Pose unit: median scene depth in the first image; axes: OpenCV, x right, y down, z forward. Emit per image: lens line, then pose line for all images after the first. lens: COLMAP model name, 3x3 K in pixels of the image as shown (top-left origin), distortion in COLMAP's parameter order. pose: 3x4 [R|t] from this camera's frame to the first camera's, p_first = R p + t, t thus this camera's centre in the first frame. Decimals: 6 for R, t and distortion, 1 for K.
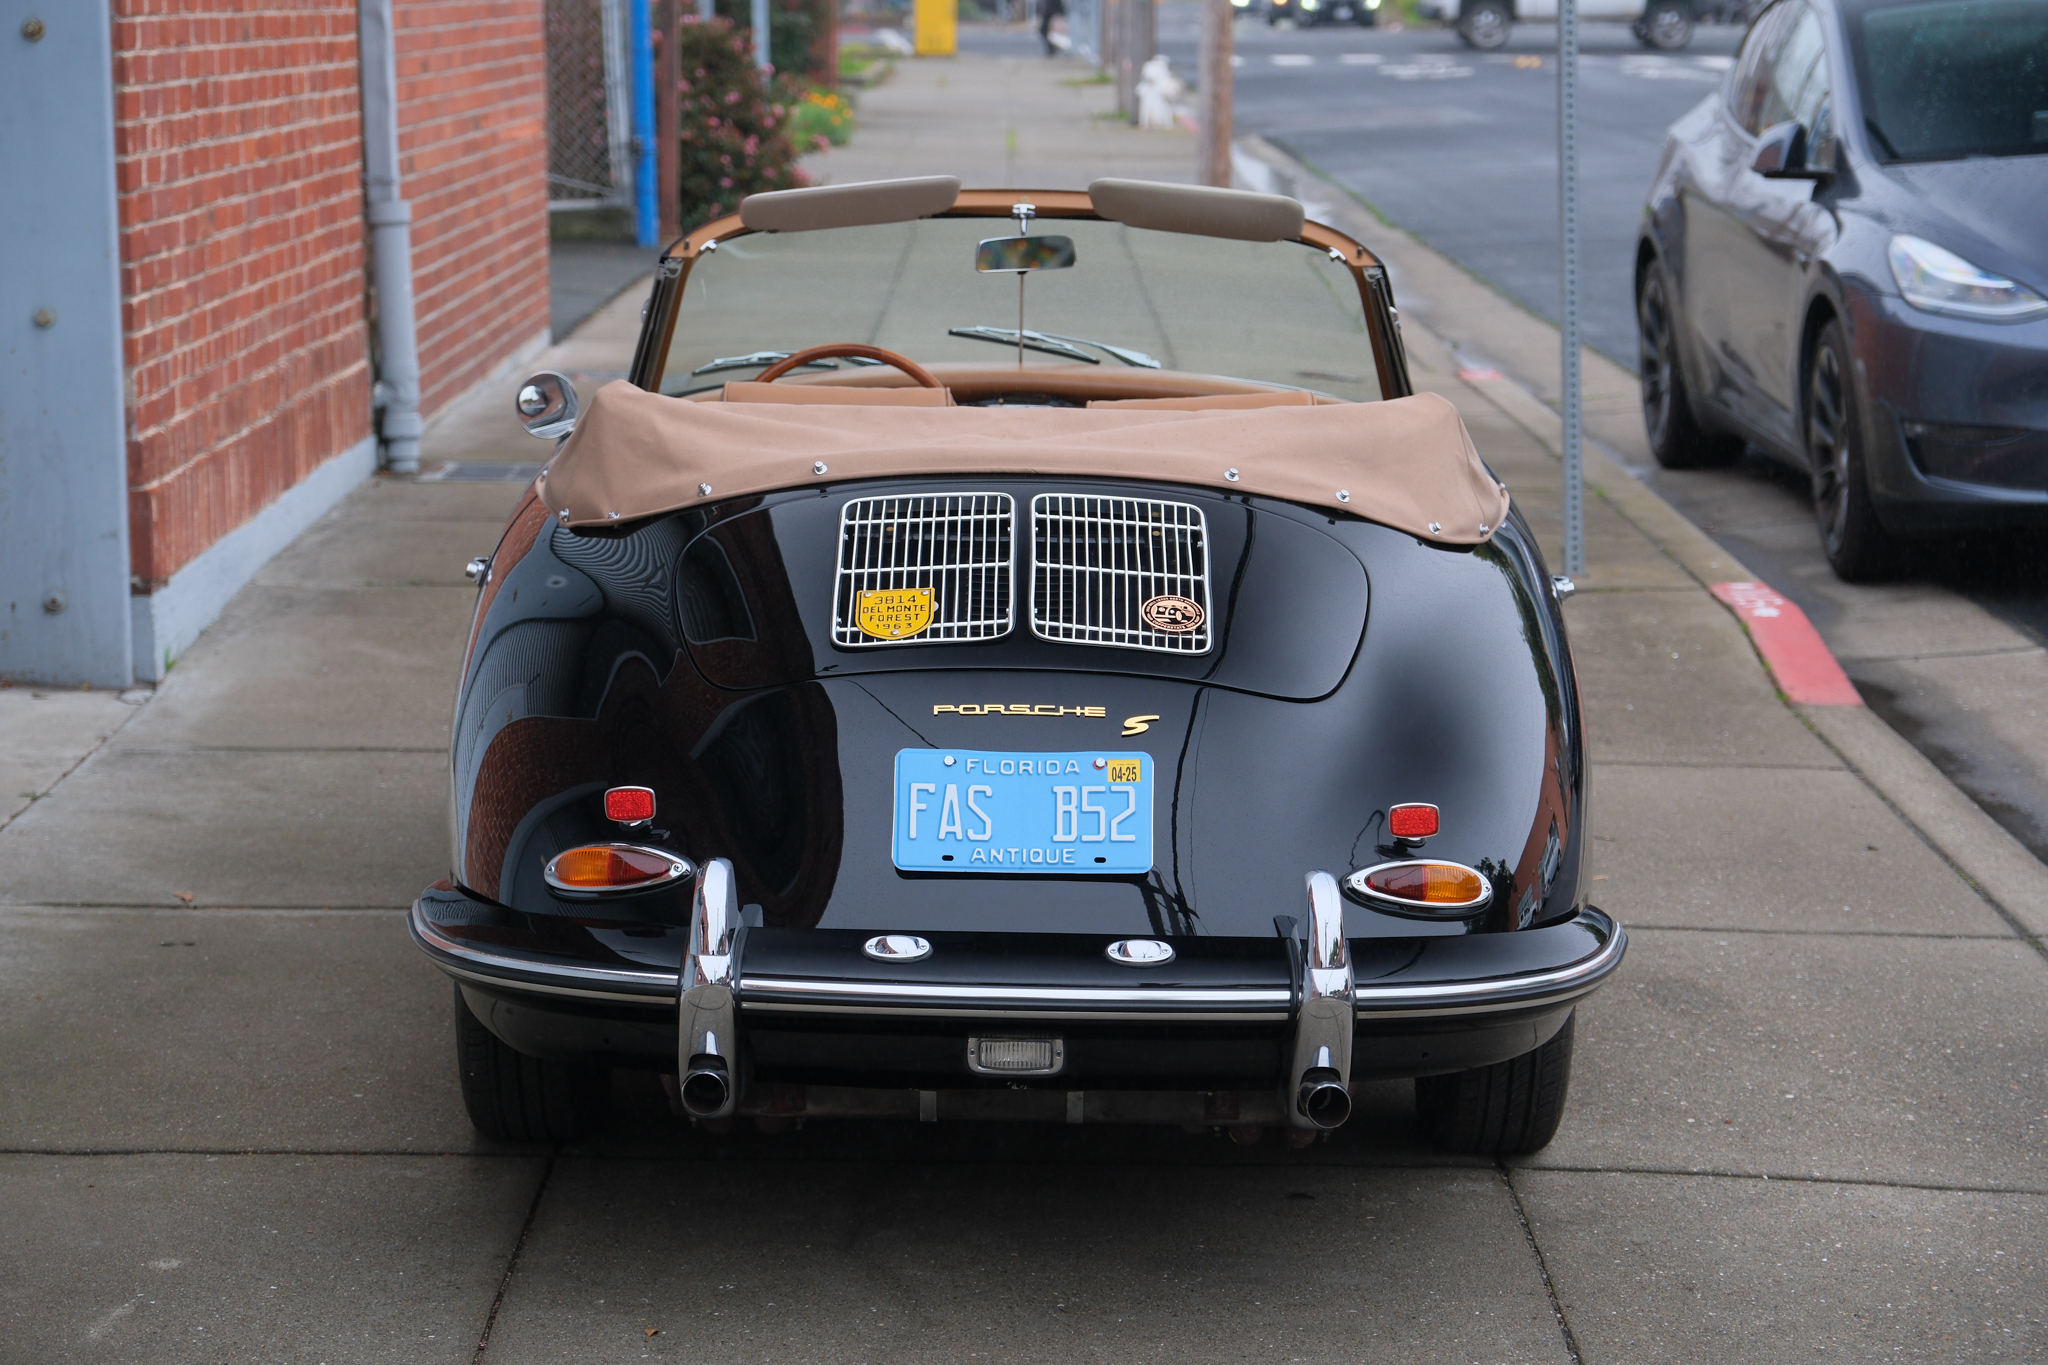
lens RADIAL K [[4785.3, 0, 1022.0], [0, 4785.3, 680.1], [0, 0, 1]] dist [0.080366, 0.000000]
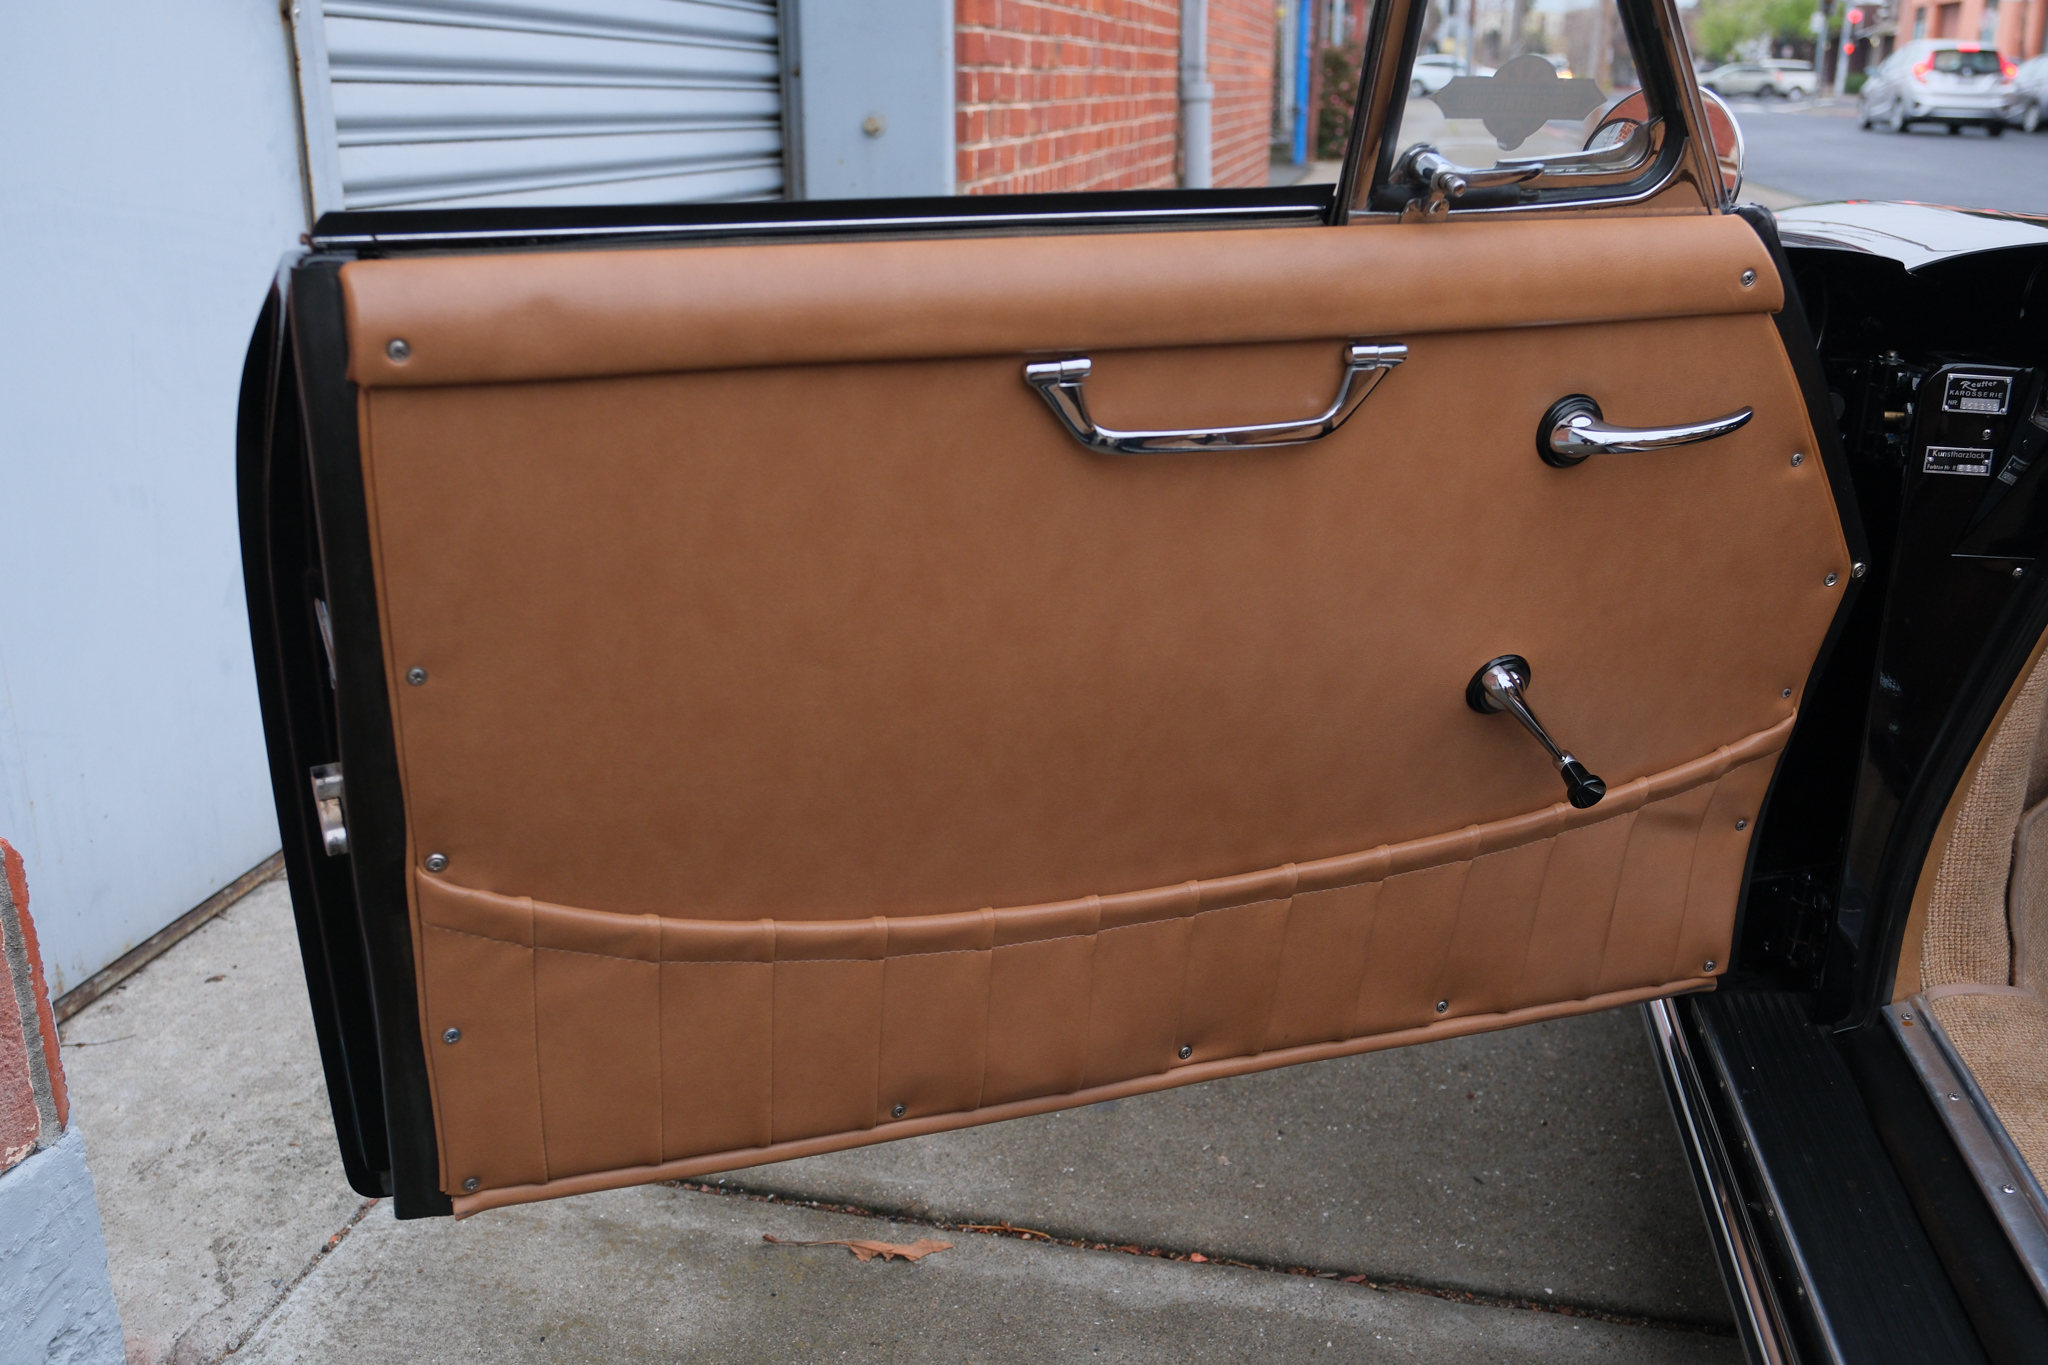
lens RADIAL K [[1816.0, 0, 1023.6], [0, 1816.0, 685.2], [0, 0, 1]] dist [-0.016933, -0.020376]
pose [[0.981042, 0.068336, -0.181345, -0.091793], [-0.035450, 0.983258, 0.178739, -0.028790], [0.190523, -0.168922, 0.967040, 0.572312]]
